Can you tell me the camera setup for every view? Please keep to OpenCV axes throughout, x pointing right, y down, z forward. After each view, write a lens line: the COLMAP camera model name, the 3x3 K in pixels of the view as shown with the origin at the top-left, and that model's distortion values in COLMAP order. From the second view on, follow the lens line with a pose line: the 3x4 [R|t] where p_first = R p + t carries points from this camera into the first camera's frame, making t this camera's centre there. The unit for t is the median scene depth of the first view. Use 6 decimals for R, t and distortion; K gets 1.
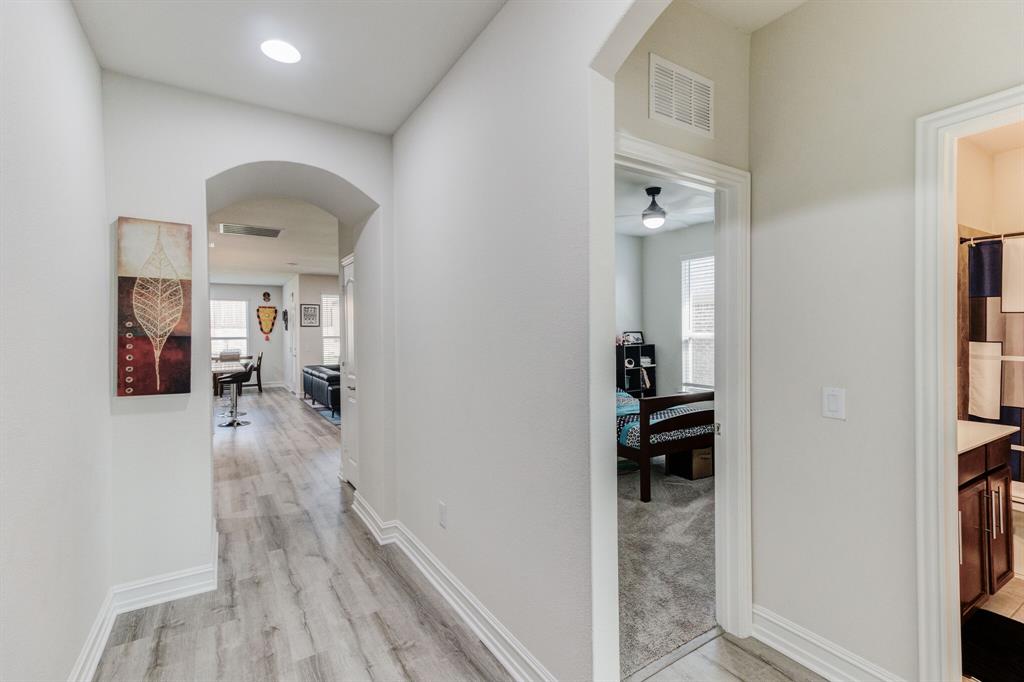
lens RADIAL K [[465.1, 0, 510.1], [0, 465.1, 335.6], [0, 0, 1]] dist [0.021119, 0.001017]
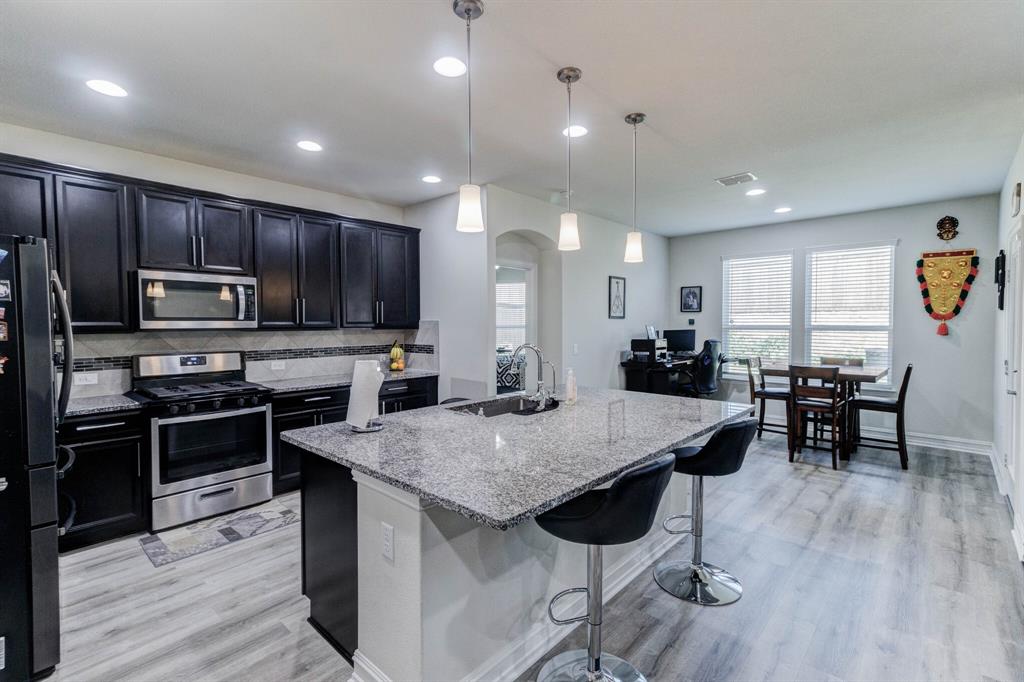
lens RADIAL K [[465.1, 0, 510.1], [0, 465.1, 335.6], [0, 0, 1]] dist [0.021119, 0.001017]
pose [[0.256785, 0.036372, -0.965784, -0.264007], [-0.003187, 0.999318, 0.036787, -0.004034], [0.966463, -0.006368, 0.256726, 0.643321]]
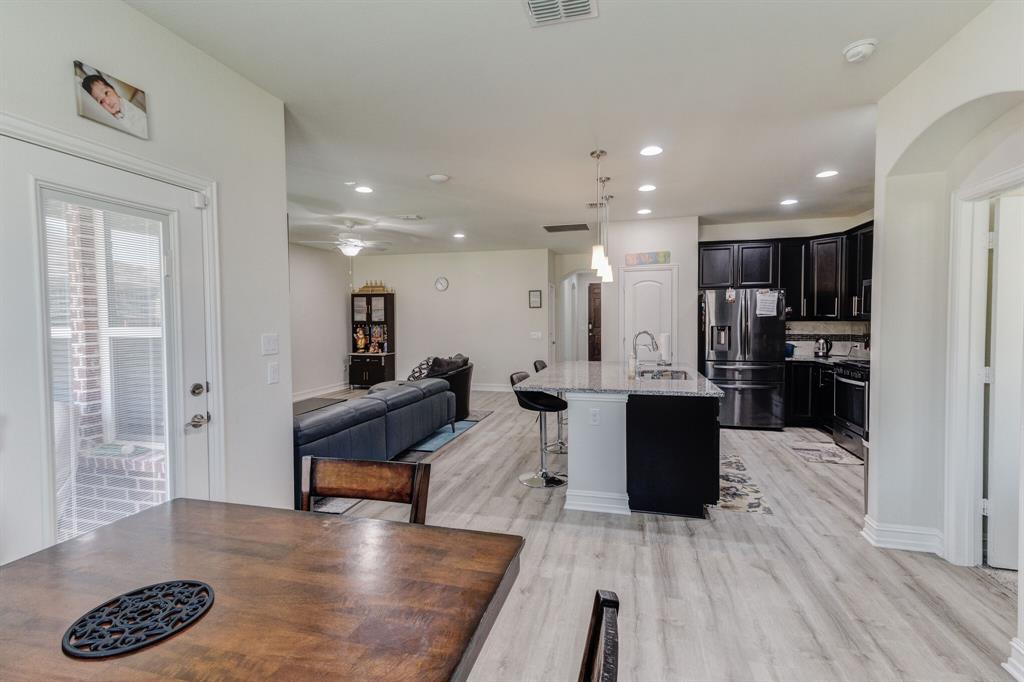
lens RADIAL K [[472.2, 0, 511.1], [0, 472.2, 334.8], [0, 0, 1]] dist [0.019863, -0.000130]
pose [[-0.688549, -0.010779, 0.725110, -0.748645], [0.015880, 0.999426, 0.029936, -0.000112], [-0.725016, 0.032127, -0.687982, 1.098279]]
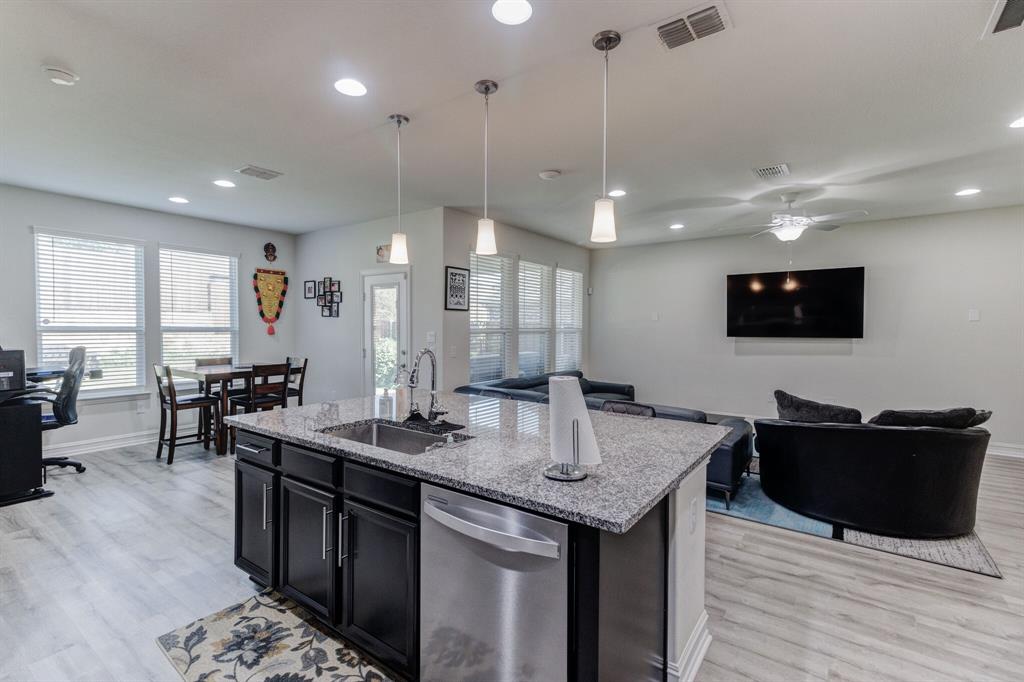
lens RADIAL K [[465.1, 0, 510.1], [0, 465.1, 335.6], [0, 0, 1]] dist [0.021119, 0.001017]
pose [[0.927381, 0.007114, 0.374051, -0.571887], [-0.013185, 0.999820, 0.013674, 0.001013], [-0.373887, -0.017613, 0.927307, 0.496798]]
